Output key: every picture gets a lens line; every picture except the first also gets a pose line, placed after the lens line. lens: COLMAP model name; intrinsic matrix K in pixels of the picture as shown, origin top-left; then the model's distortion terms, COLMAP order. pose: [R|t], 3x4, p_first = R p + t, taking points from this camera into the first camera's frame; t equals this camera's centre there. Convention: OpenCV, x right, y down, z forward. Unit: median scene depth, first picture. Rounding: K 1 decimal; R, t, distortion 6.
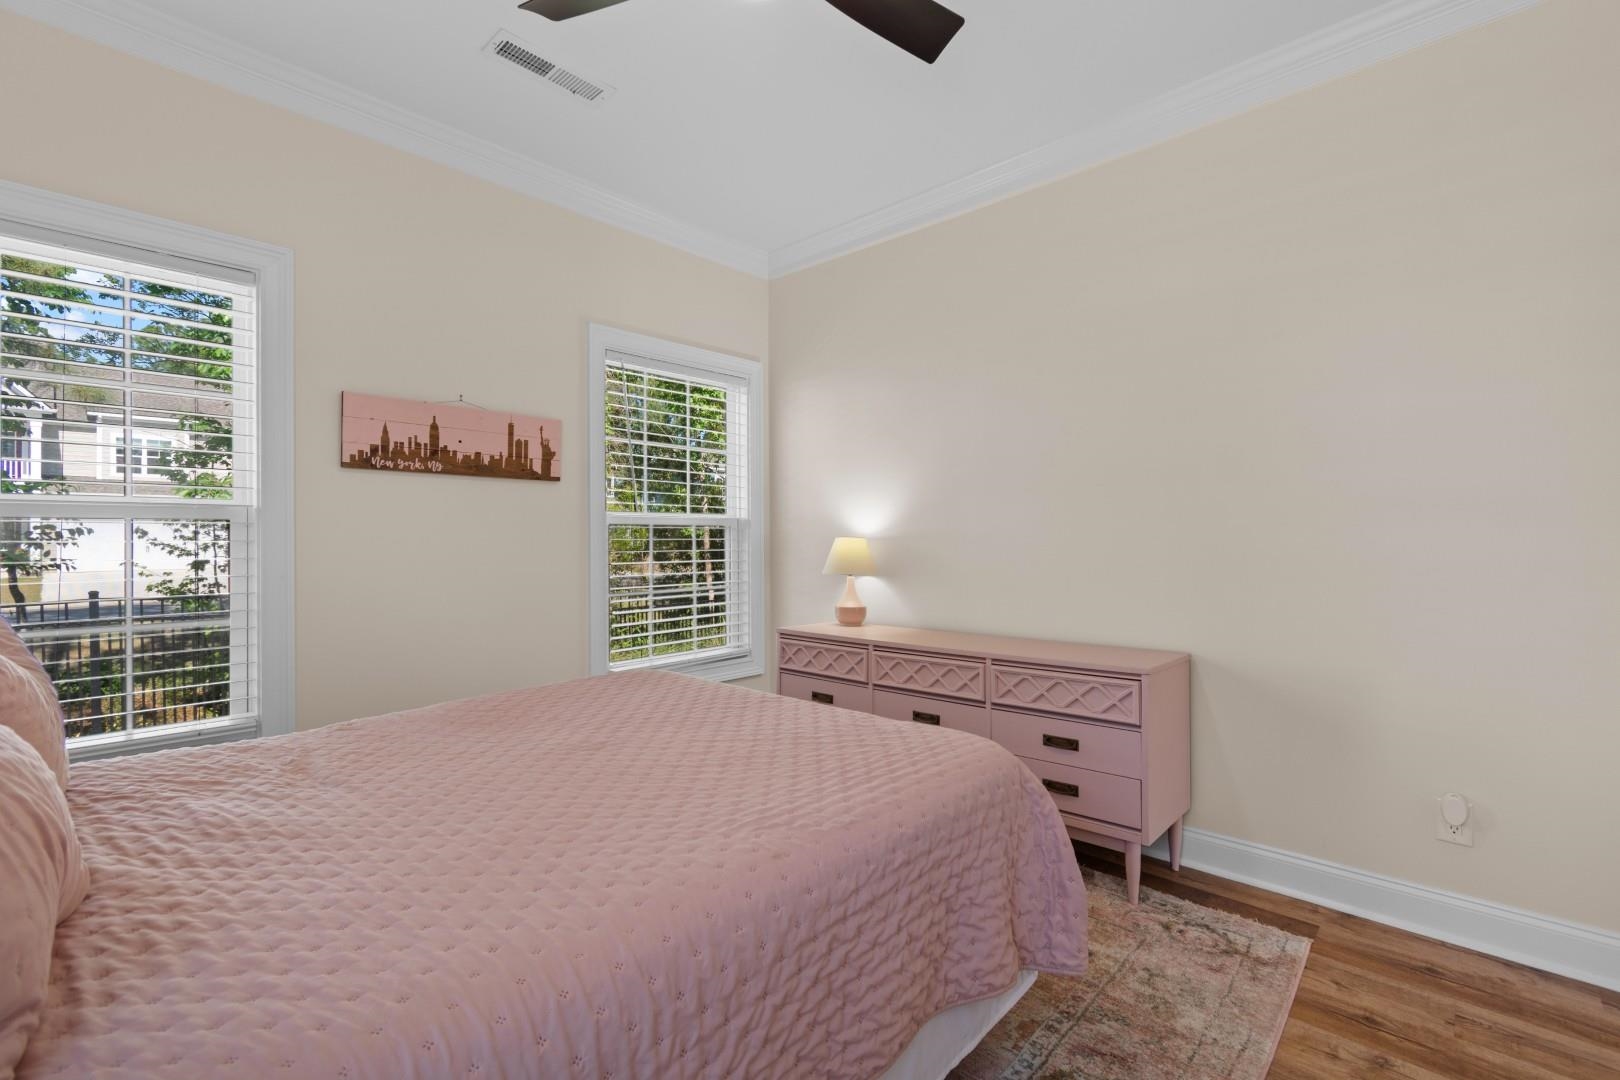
lens RADIAL K [[720.6, 0, 797.9], [0, 720.6, 545.4], [0, 0, 1]] dist [-0.001139, -0.000189]
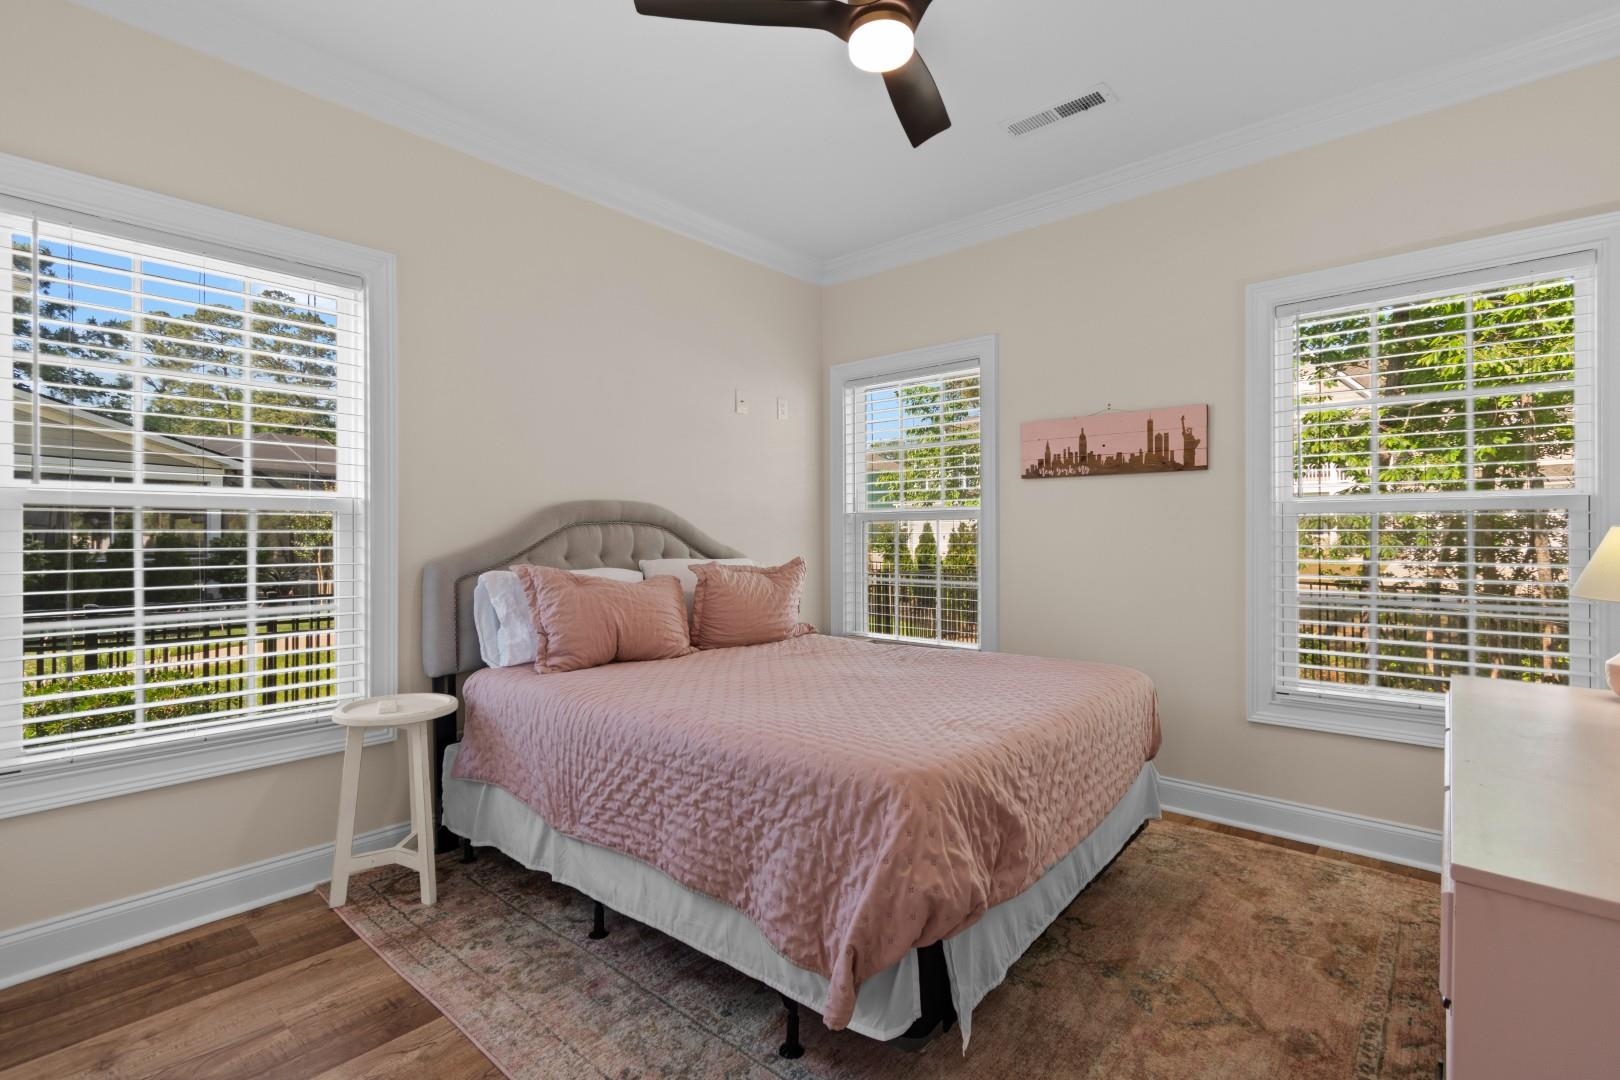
lens RADIAL K [[720.6, 0, 798.1], [0, 720.6, 537.6], [0, 0, 1]] dist [-0.001139, -0.000189]
pose [[0.027806, 0.008193, -0.999580, 0.669851], [-0.006207, 0.999949, 0.008023, -0.005042], [0.999594, 0.005981, 0.027855, 0.494265]]
